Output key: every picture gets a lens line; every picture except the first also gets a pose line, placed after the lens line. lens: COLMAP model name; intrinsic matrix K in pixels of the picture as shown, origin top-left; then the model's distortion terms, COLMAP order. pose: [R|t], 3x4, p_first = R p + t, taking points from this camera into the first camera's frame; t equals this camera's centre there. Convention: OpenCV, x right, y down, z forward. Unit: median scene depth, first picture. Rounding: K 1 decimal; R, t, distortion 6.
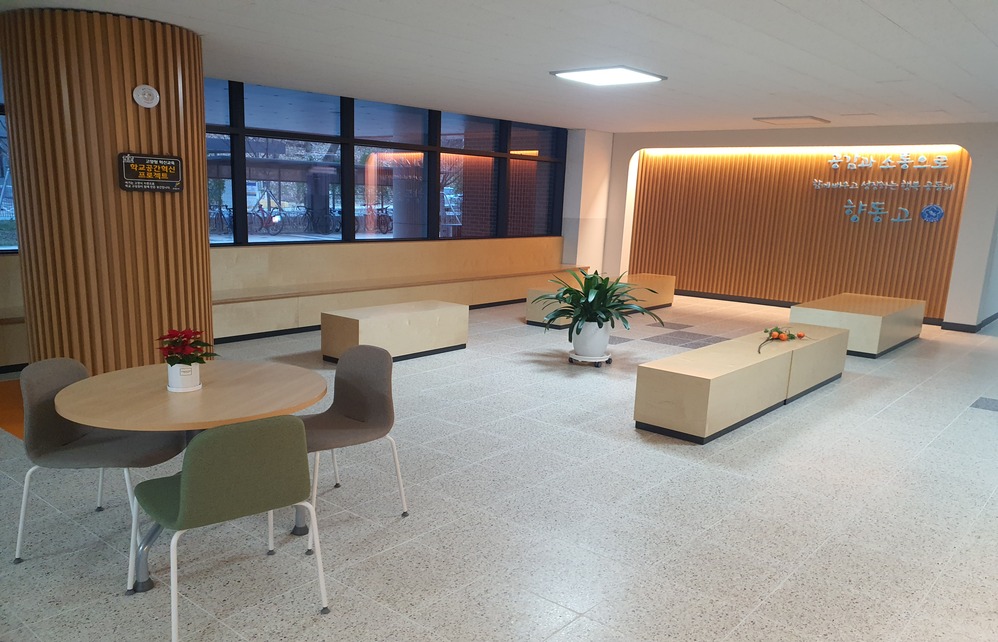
lens RADIAL K [[782.3, 0, 511.8], [0, 782.3, 355.3], [0, 0, 1]] dist [0.004738, 0.001912]
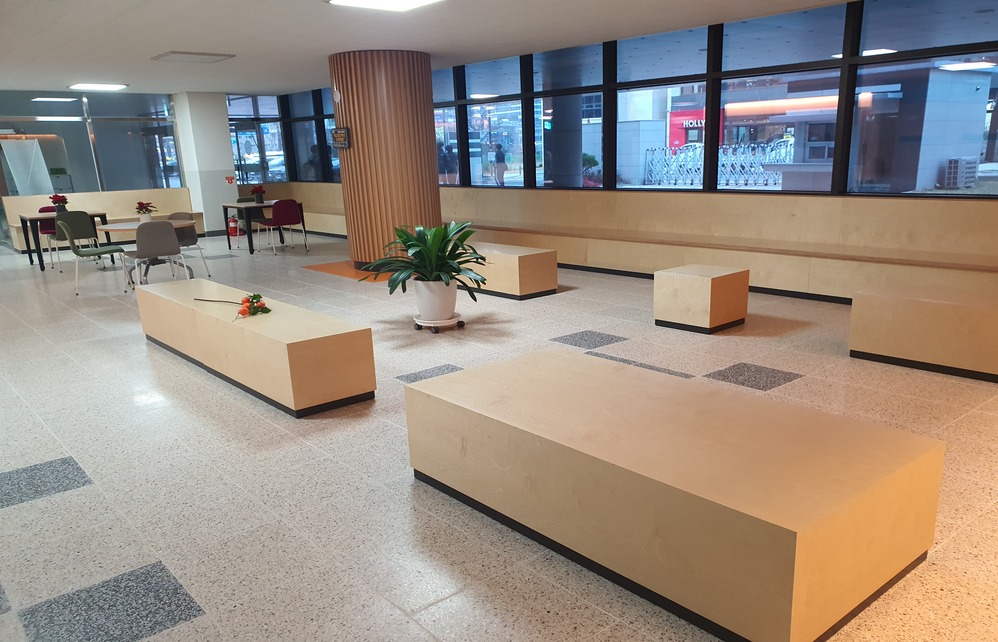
lens RADIAL K [[782.3, 0, 511.8], [0, 782.3, 355.3], [0, 0, 1]] dist [0.004738, 0.001912]
pose [[-0.191175, 0.230118, -0.954200, 1.340054], [-0.176117, 0.948312, 0.263983, -0.306896], [0.965627, 0.218518, -0.140766, 1.766145]]
